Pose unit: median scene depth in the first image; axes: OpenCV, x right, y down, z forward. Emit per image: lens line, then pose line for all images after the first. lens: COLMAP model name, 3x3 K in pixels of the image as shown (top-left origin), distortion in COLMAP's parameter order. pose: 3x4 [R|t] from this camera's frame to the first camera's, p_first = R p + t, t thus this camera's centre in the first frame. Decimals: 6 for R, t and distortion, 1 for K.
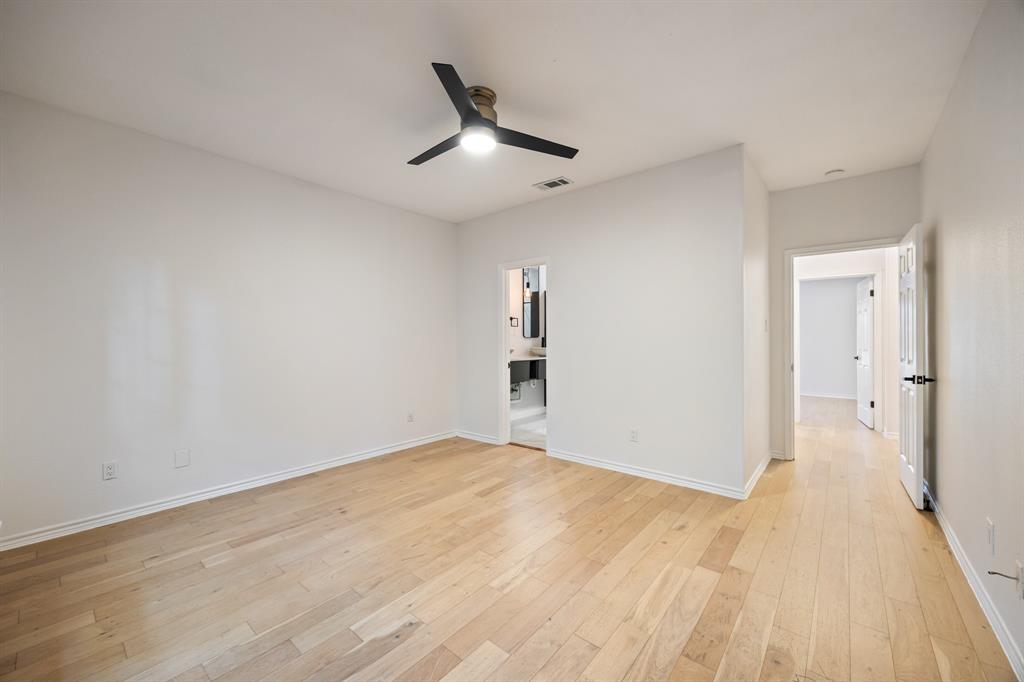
lens RADIAL K [[392.4, 0, 514.9], [0, 392.4, 337.3], [0, 0, 1]] dist [0.001111, 0.000171]
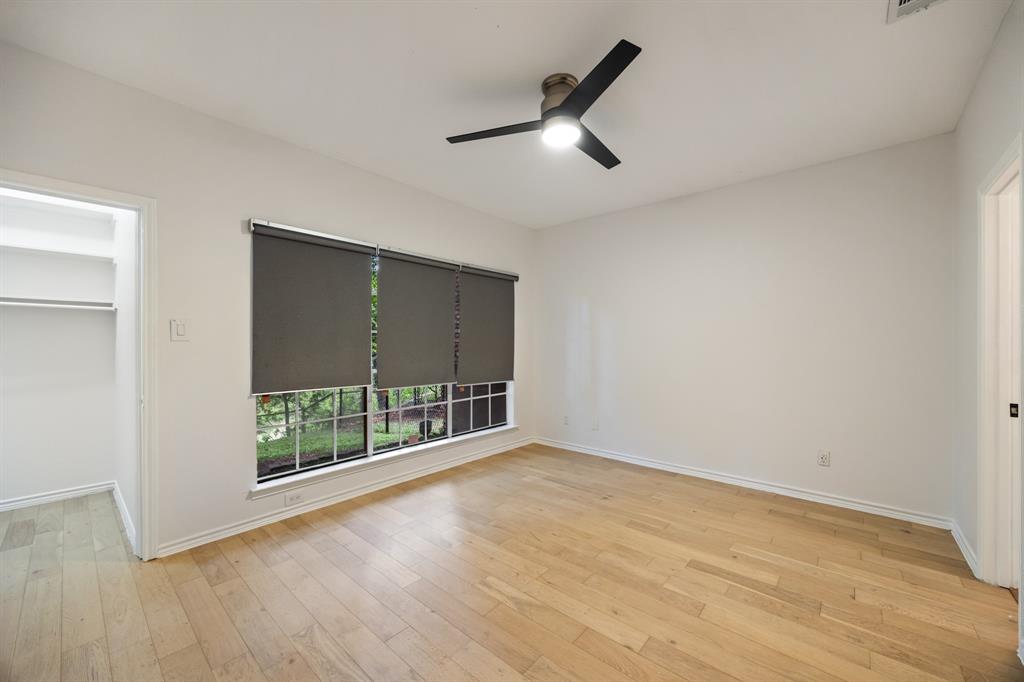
lens RADIAL K [[392.4, 0, 514.9], [0, 392.4, 337.3], [0, 0, 1]] dist [0.001111, 0.000171]
pose [[-0.010111, -0.013471, -0.999858, 0.631136], [-0.000072, 0.999909, -0.013471, -0.002601], [0.999949, -0.000064, -0.010112, 0.675093]]
